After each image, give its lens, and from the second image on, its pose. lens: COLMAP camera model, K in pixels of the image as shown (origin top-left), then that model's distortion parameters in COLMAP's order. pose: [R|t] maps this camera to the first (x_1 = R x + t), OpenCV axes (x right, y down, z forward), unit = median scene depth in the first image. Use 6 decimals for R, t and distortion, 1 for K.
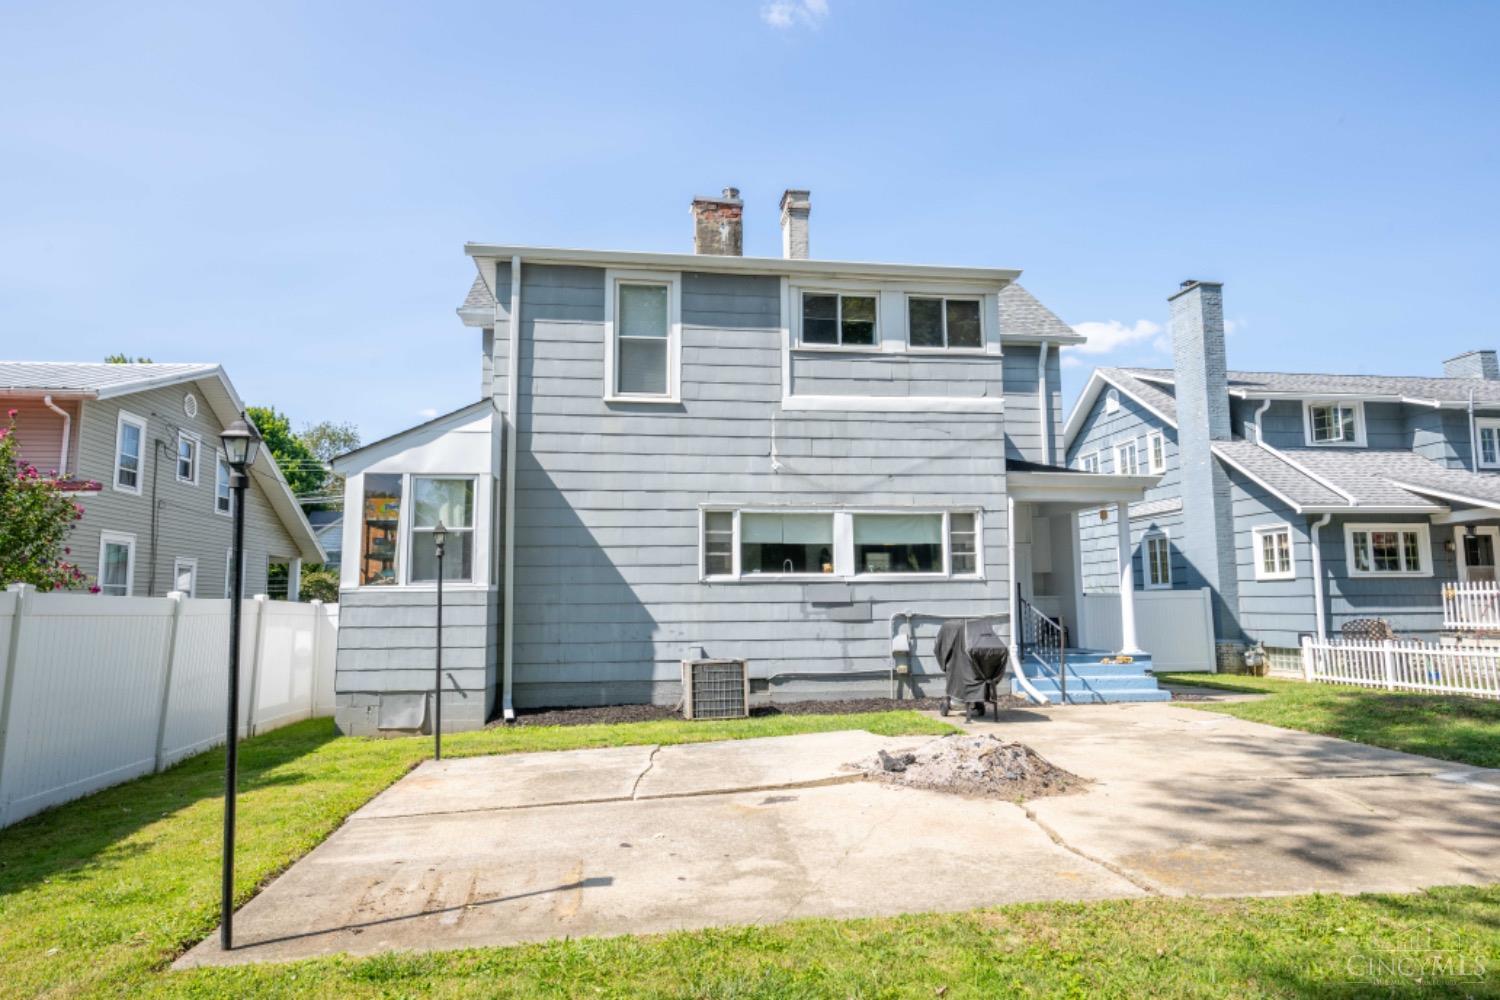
lens RADIAL K [[866.5, 0, 753.7], [0, 866.5, 504.4], [0, 0, 1]] dist [0.003418, -0.004259]
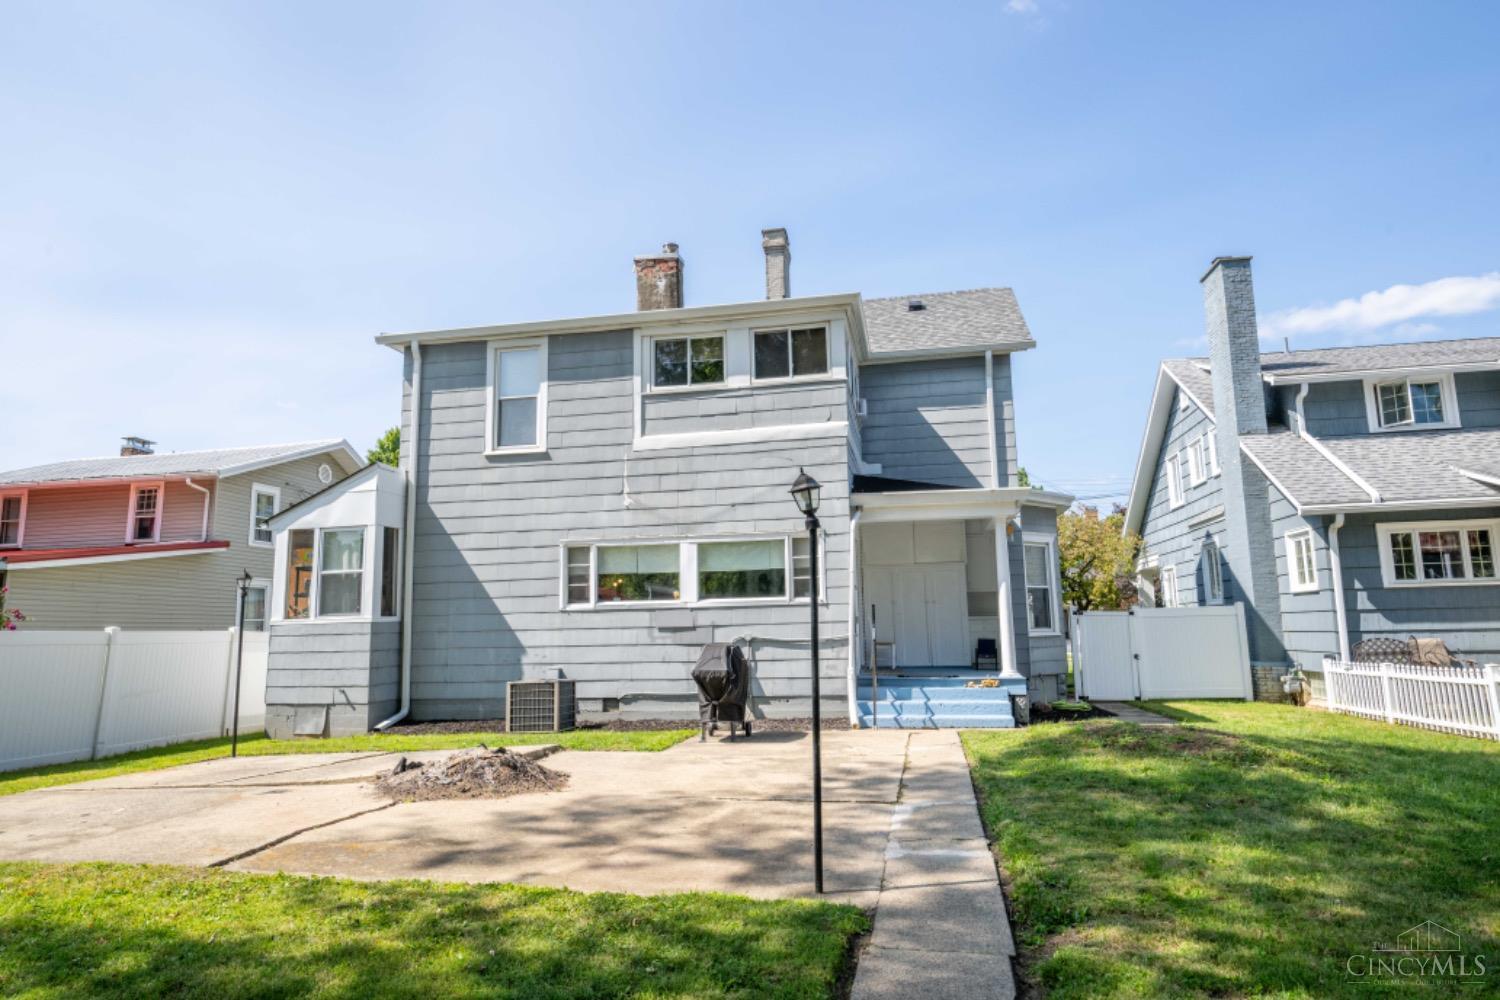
lens RADIAL K [[866.5, 0, 754.7], [0, 866.5, 501.4], [0, 0, 1]] dist [0.003418, -0.004259]
pose [[0.948379, -0.057488, -0.311886, 0.507081], [0.048822, 0.998175, -0.035532, 0.000887], [0.313360, 0.018471, 0.949455, 0.013365]]
